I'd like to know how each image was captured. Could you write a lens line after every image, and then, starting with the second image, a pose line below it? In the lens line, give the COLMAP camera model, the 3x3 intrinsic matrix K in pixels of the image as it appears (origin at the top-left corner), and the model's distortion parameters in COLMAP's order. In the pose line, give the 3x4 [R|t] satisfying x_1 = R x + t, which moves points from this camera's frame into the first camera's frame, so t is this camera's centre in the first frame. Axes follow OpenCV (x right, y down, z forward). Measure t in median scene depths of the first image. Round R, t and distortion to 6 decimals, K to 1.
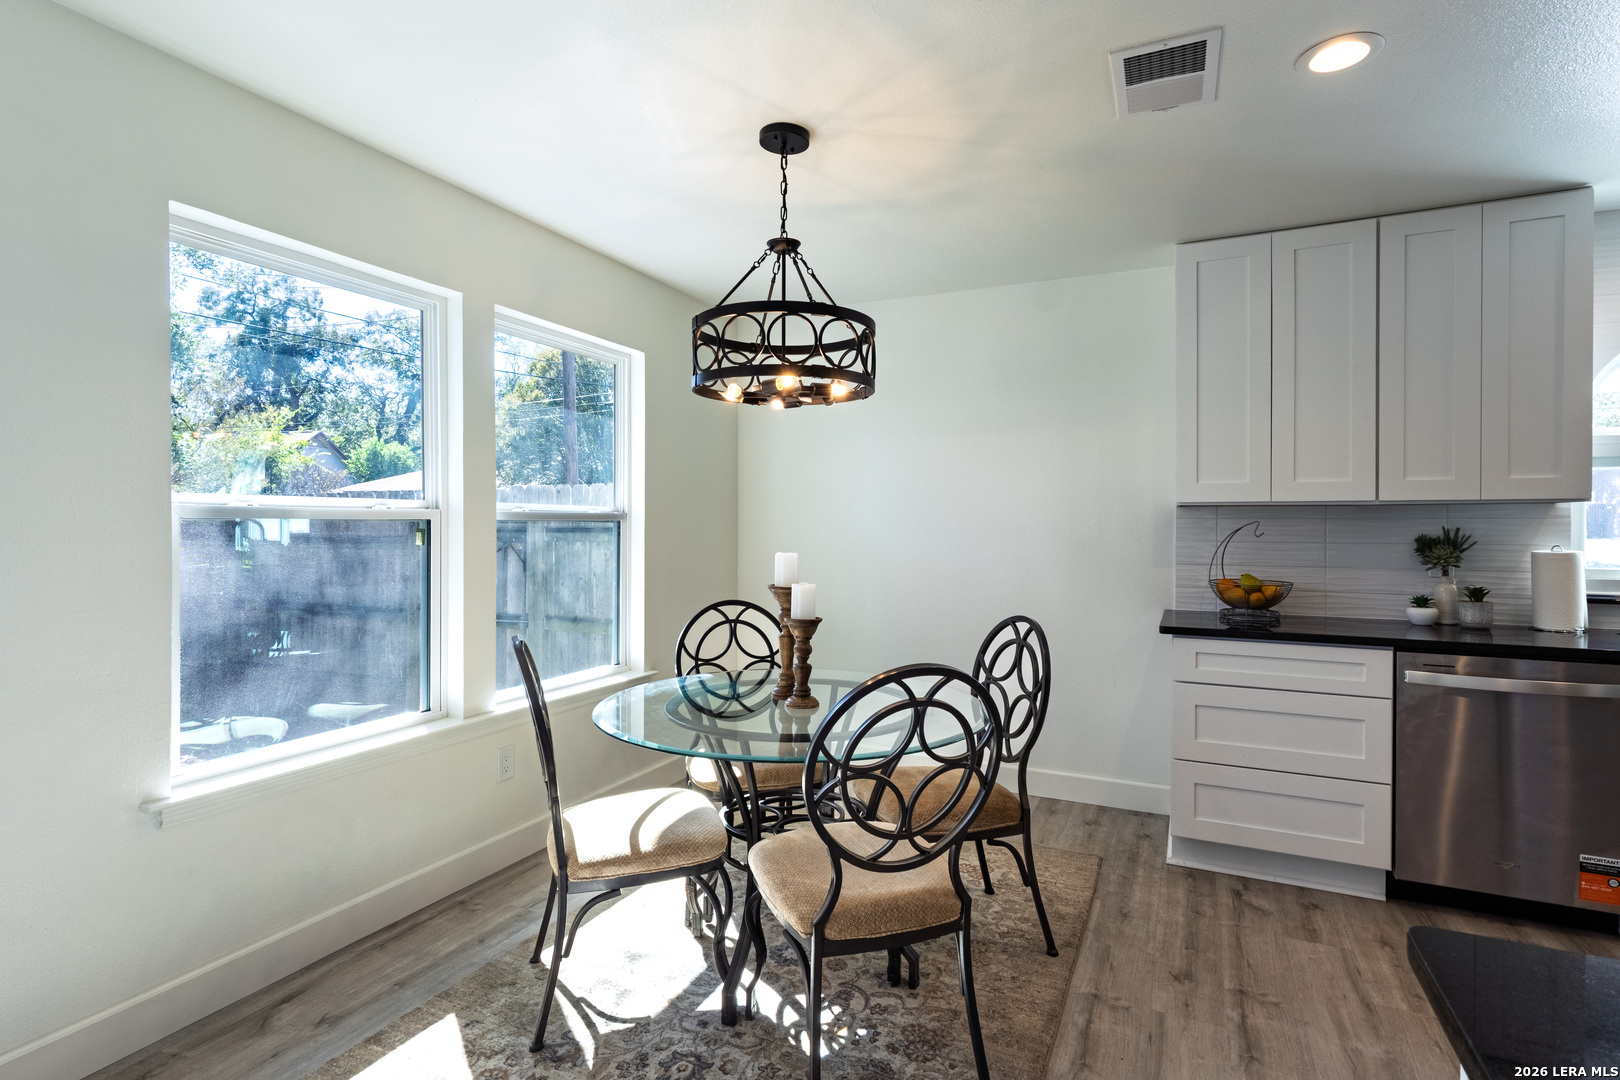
lens RADIAL K [[804.1, 0, 813.0], [0, 804.1, 525.6], [0, 0, 1]] dist [0.000730, 0.000179]
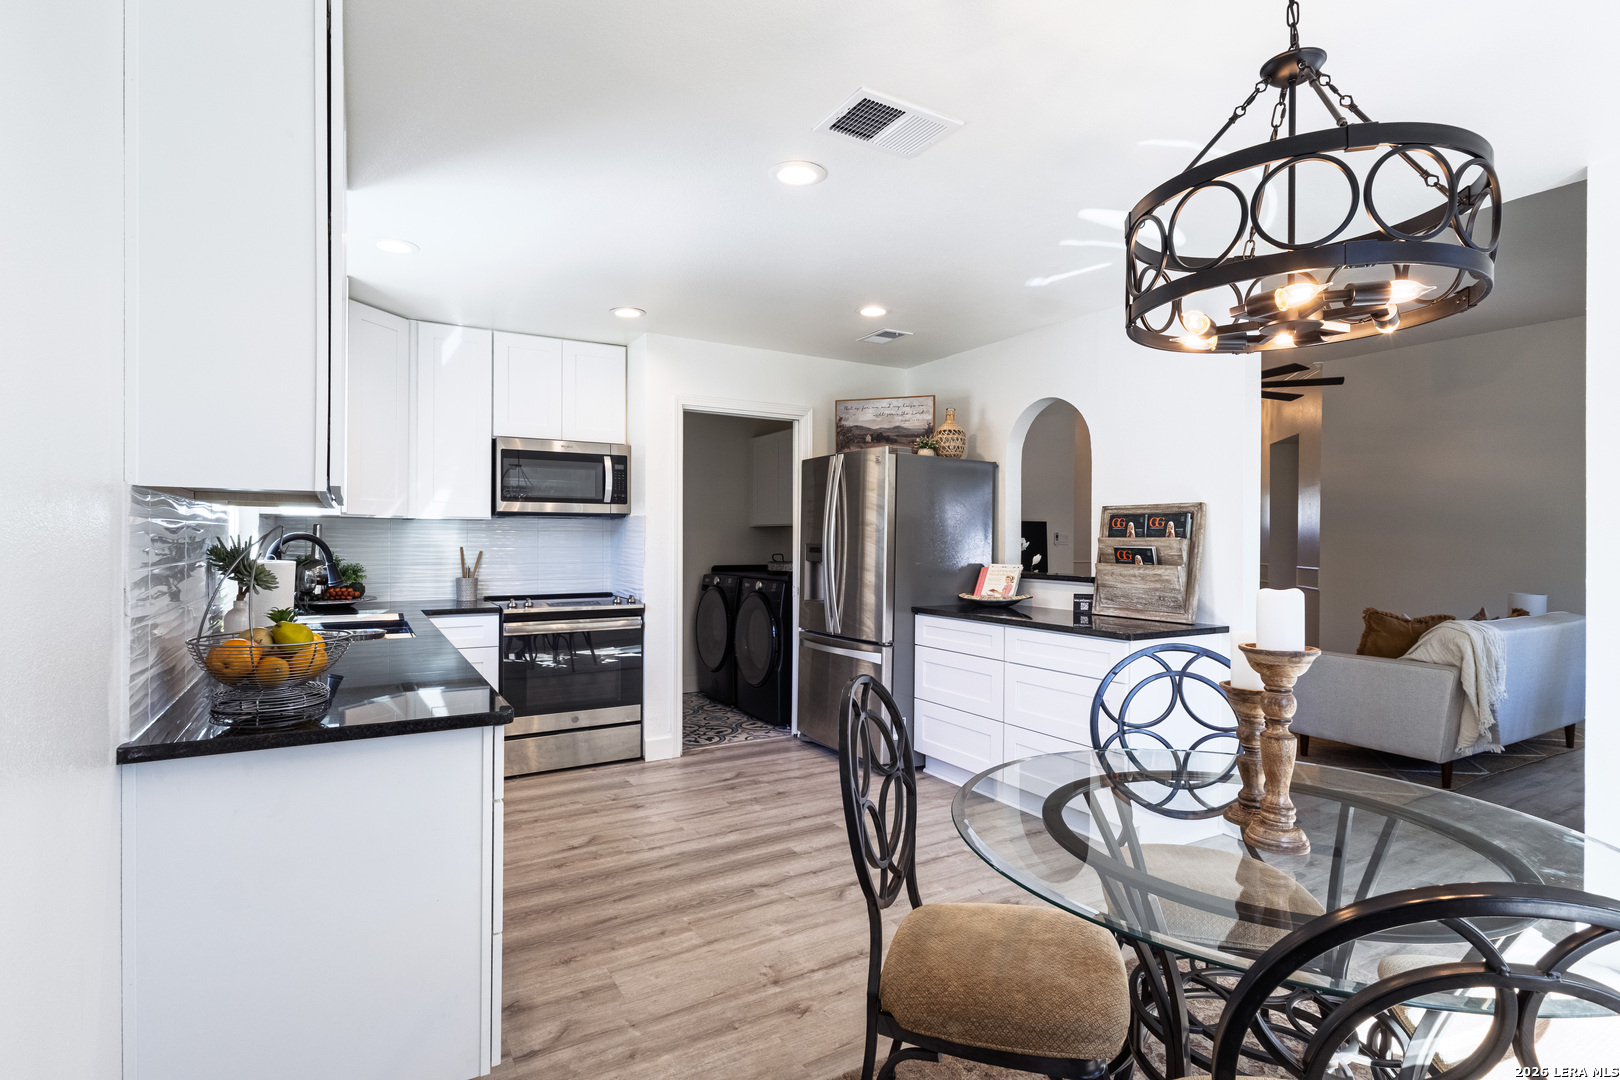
lens RADIAL K [[791.5, 0, 810.0], [0, 791.5, 540.0], [0, 0, 1]] dist [0.001364, 0.000013]
pose [[-0.818860, -0.008908, 0.573924, -0.072620], [-0.006841, 0.999960, 0.005760, -0.001343], [-0.573952, 0.000791, -0.818888, 1.477225]]
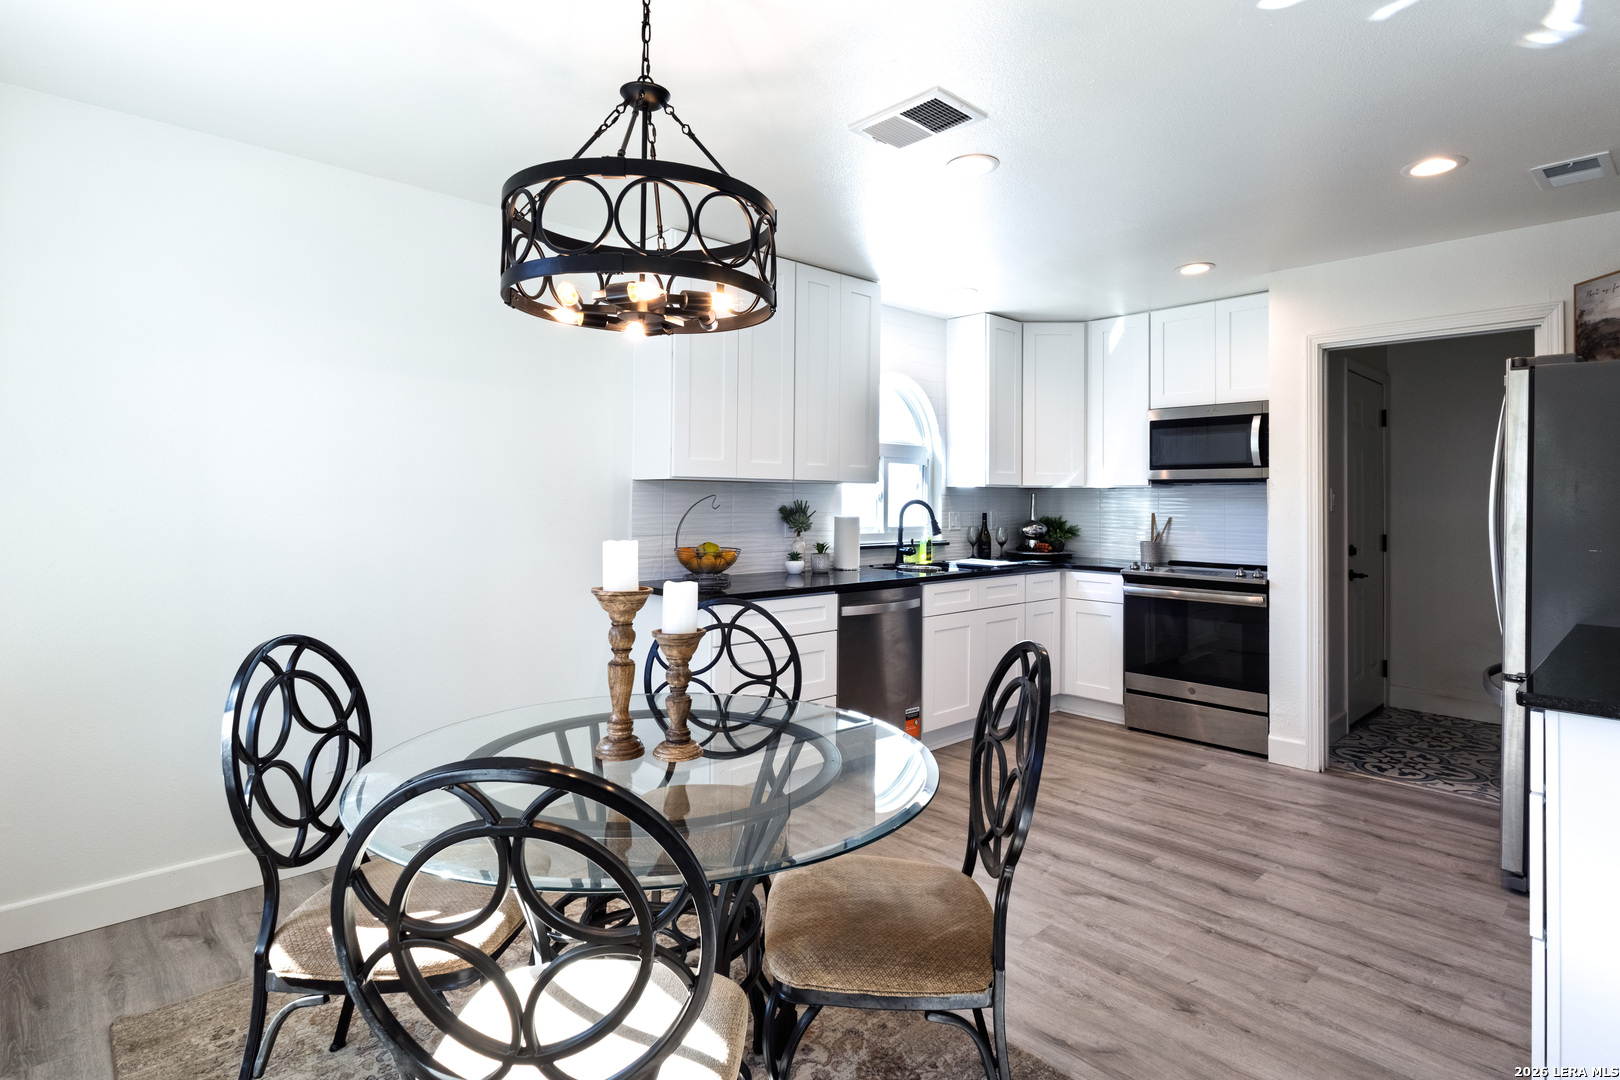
lens RADIAL K [[813.4, 0, 811.4], [0, 813.4, 484.0], [0, 0, 1]] dist [0.000997, 0.000356]
pose [[0.372740, 0.017556, 0.927770, -0.548405], [-0.004757, 0.999844, -0.017008, -0.003577], [-0.927924, 0.001926, 0.372765, 0.534151]]
